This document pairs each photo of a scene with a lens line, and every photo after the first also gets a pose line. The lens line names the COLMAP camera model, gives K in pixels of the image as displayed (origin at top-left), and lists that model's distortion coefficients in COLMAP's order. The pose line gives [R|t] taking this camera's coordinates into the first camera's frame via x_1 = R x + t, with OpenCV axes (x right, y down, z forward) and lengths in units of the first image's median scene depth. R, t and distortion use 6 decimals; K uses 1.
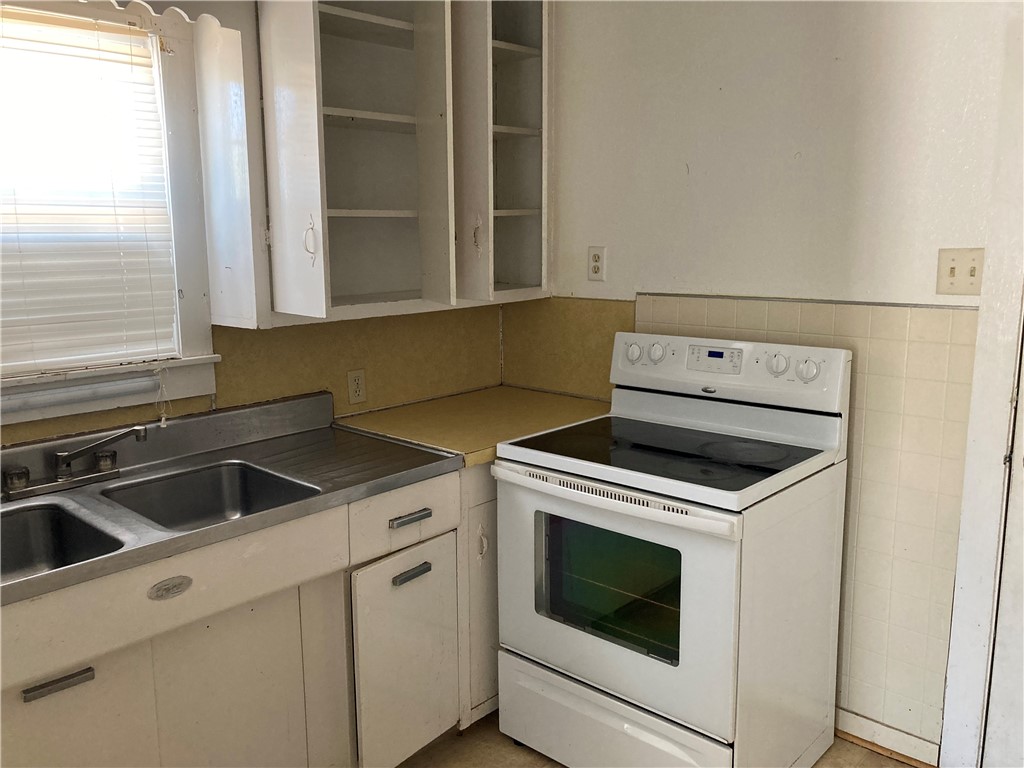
lens RADIAL K [[839.5, 0, 510.6], [0, 839.5, 375.8], [0, 0, 1]] dist [0.012038, 0.004613]
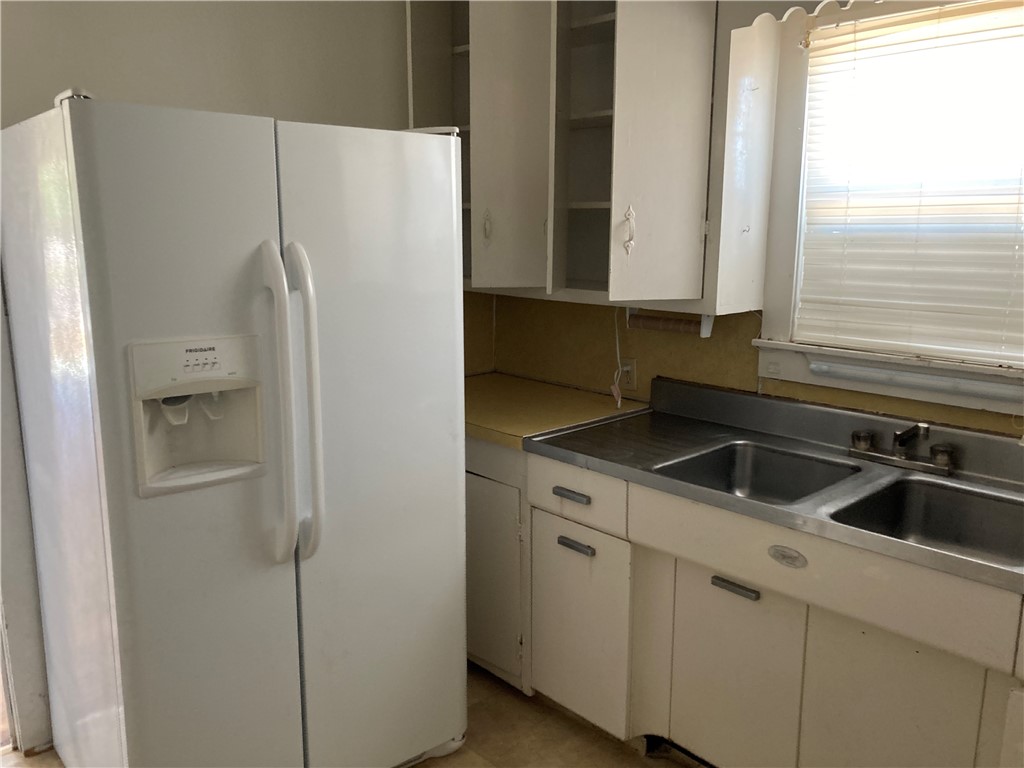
lens RADIAL K [[839.5, 0, 510.9], [0, 839.5, 391.6], [0, 0, 1]] dist [0.012038, 0.004613]
pose [[-0.089481, 0.199819, -0.975738, 0.528179], [-0.167260, 0.962741, 0.212496, -0.099652], [0.981844, 0.182217, -0.052726, 0.559441]]
